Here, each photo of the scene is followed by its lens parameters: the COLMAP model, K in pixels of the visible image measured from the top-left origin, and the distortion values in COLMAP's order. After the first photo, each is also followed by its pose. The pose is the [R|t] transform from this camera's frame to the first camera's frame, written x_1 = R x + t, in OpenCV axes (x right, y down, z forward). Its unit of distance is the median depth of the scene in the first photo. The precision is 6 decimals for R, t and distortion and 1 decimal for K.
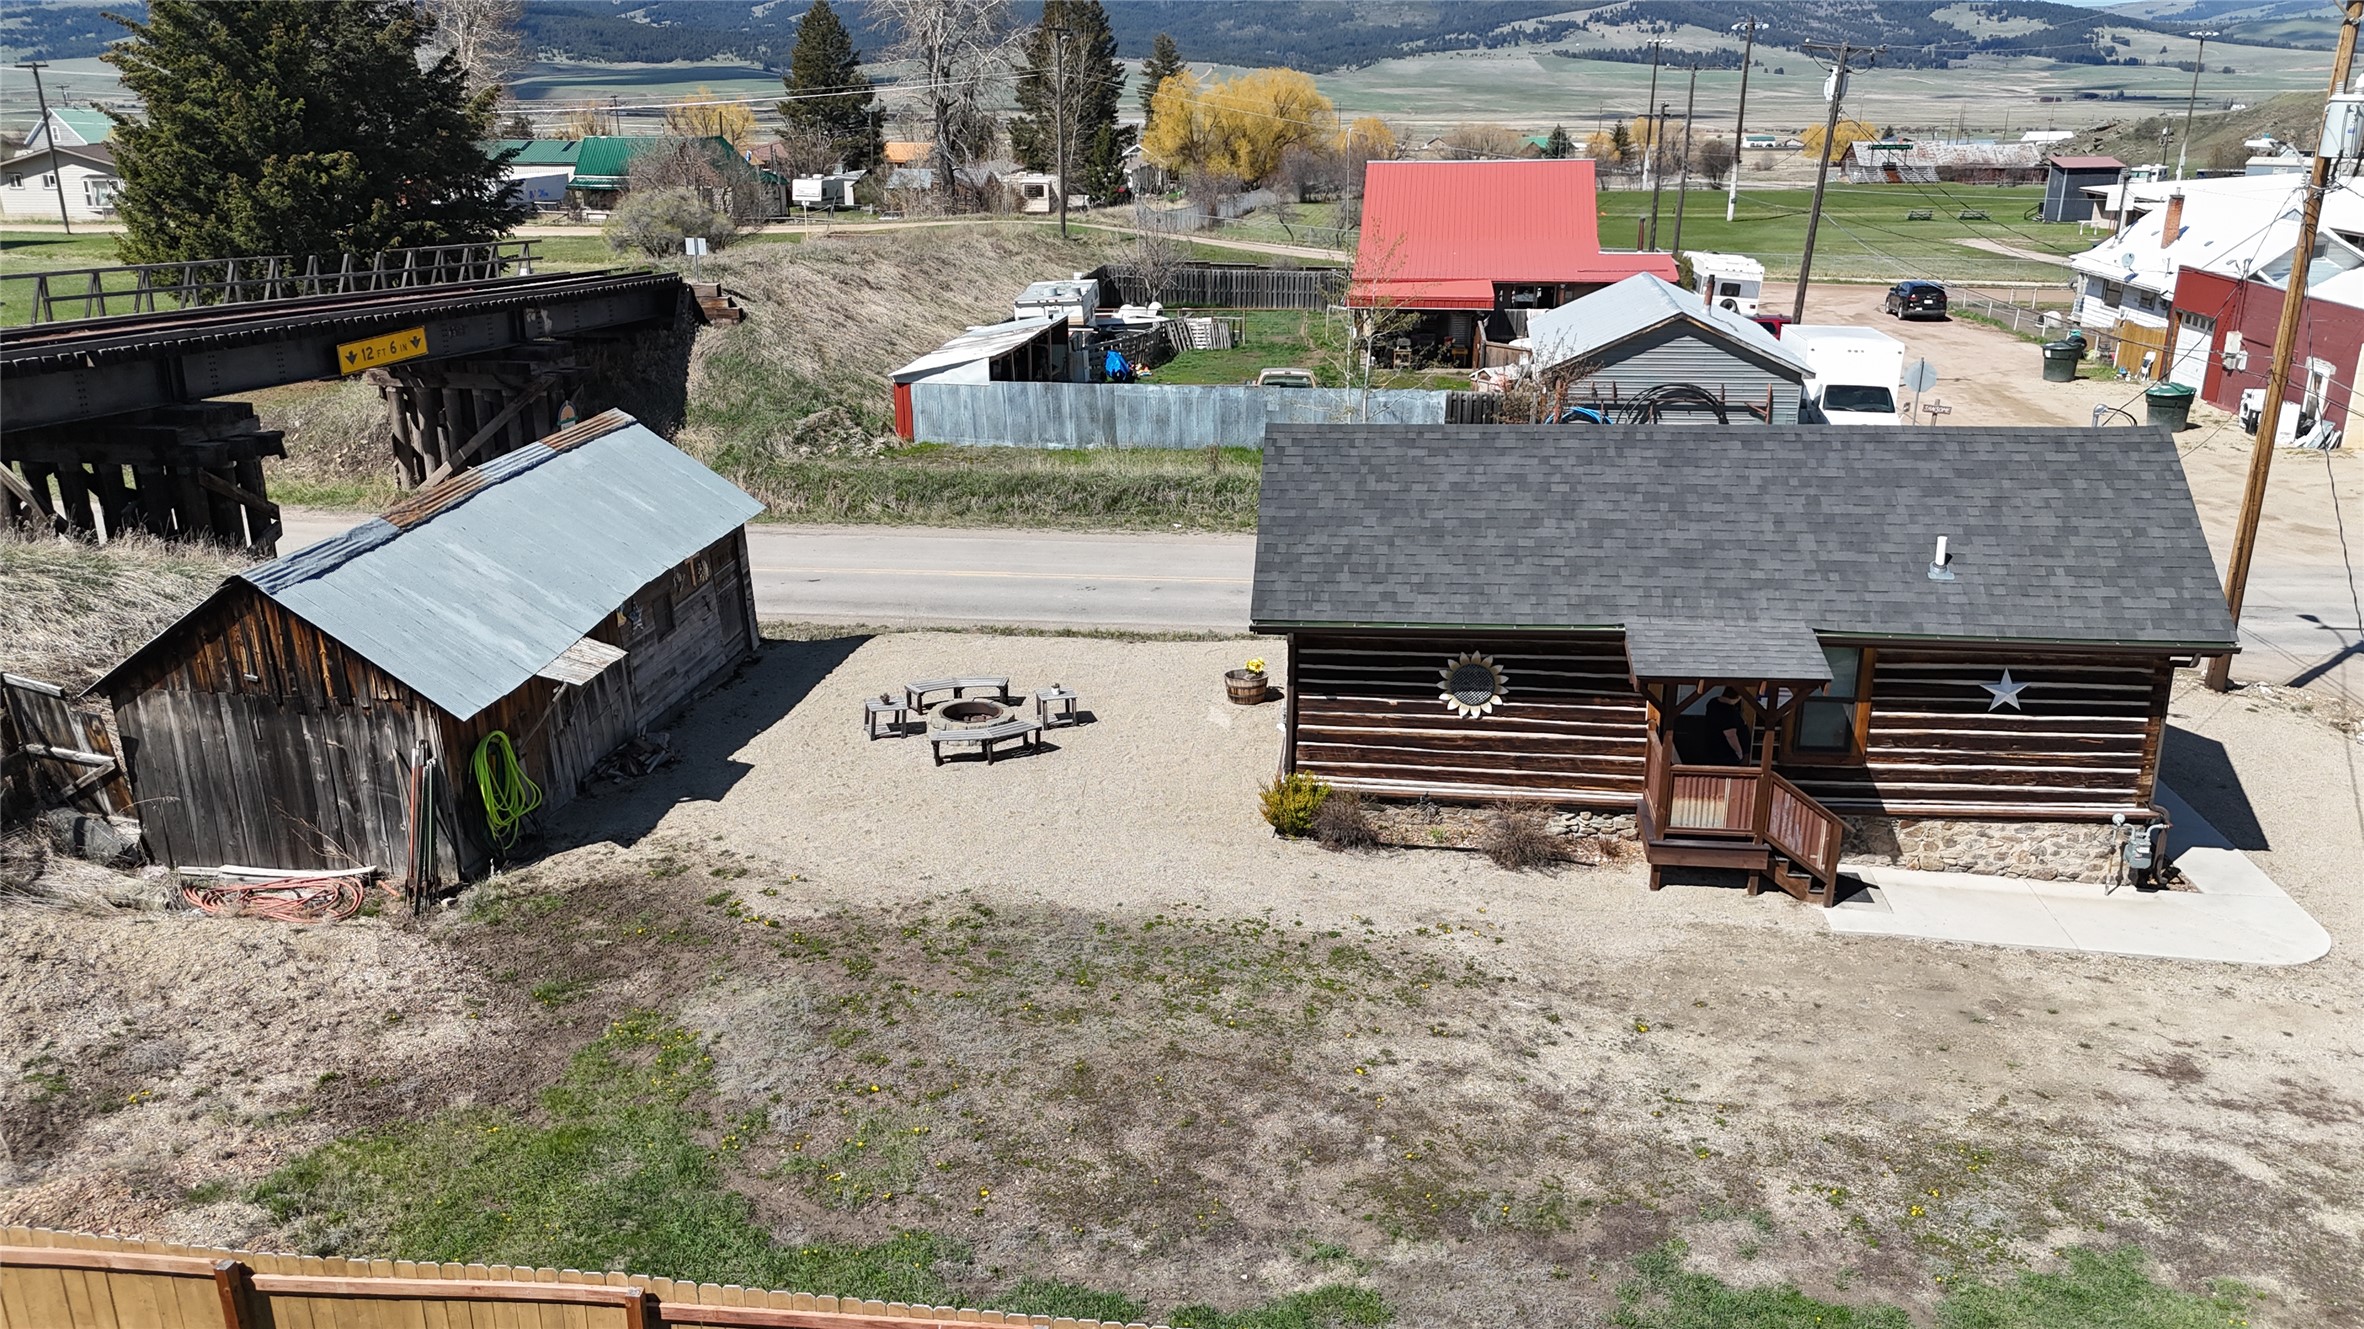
lens RADIAL K [[1740.3, 0, 1179.3], [0, 1740.3, 665.6], [0, 0, 1]] dist [0.074361, -0.070161]
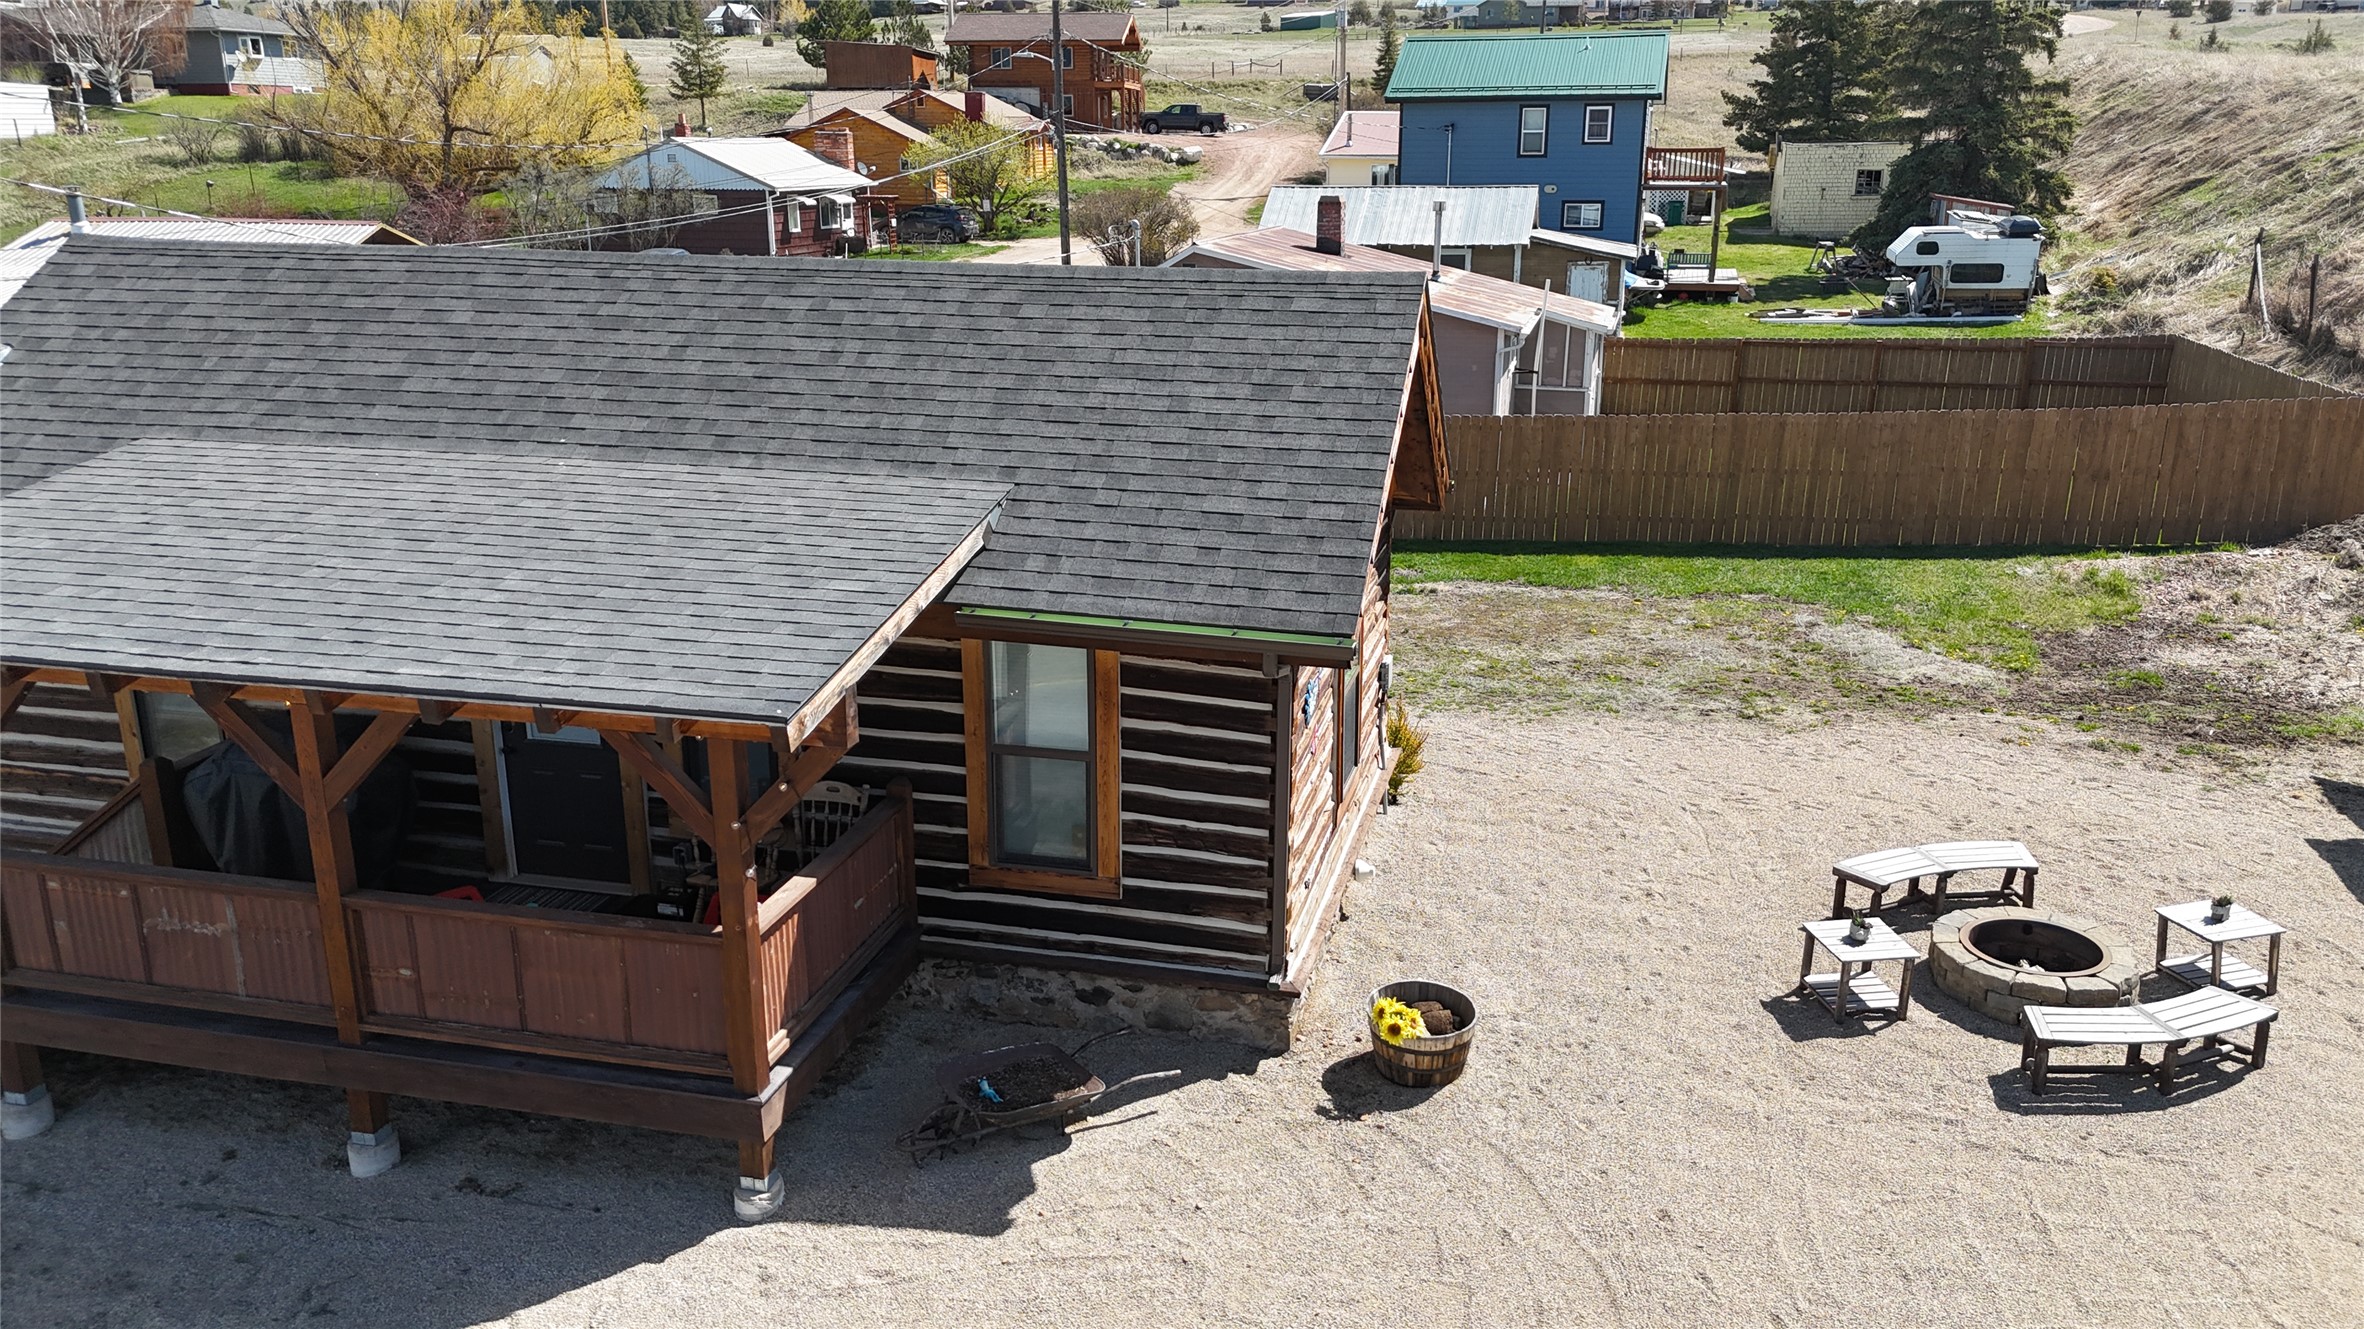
lens RADIAL K [[1740.3, 0, 1185.9], [0, 1740.3, 663.1], [0, 0, 1]] dist [0.074361, -0.070161]
pose [[-0.990978, -0.032073, 0.130128, 0.052320], [0.048327, 0.820105, 0.570168, -0.365948], [-0.125006, 0.571313, -0.811156, 1.590374]]
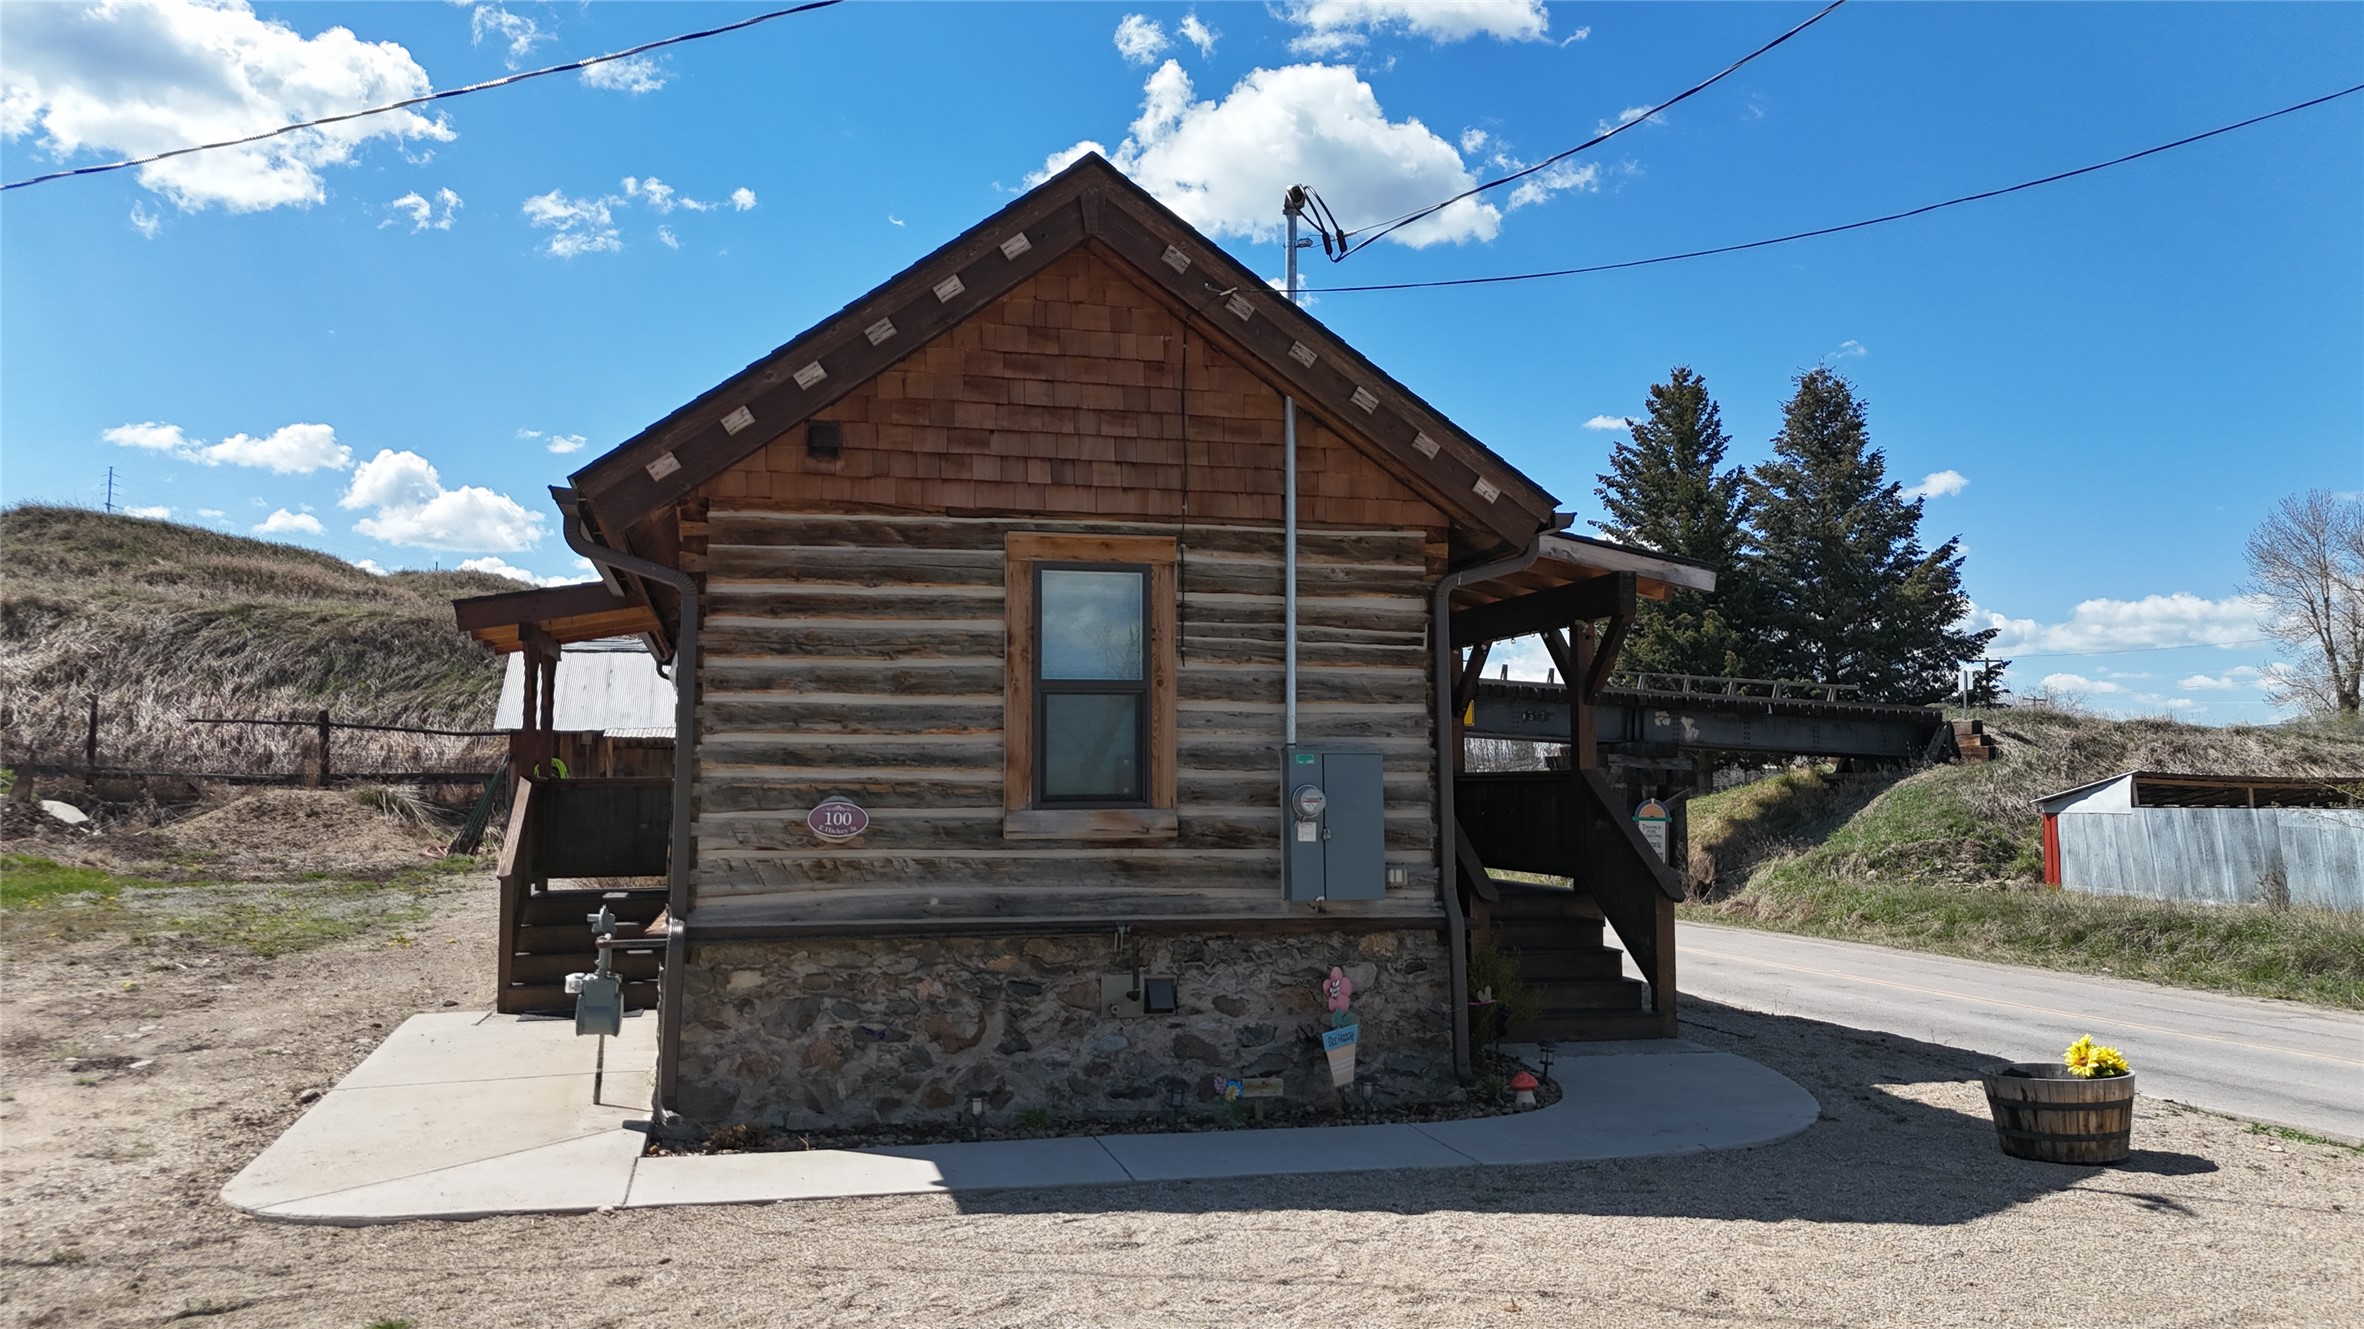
lens RADIAL K [[1740.3, 0, 1199.3], [0, 1740.3, 663.5], [0, 0, 1]] dist [0.074361, -0.070161]
pose [[0.356544, -0.062565, -0.932181, 0.979271], [-0.299794, 0.937331, -0.177578, 0.056665], [0.884872, 0.342777, 0.315443, 0.931634]]
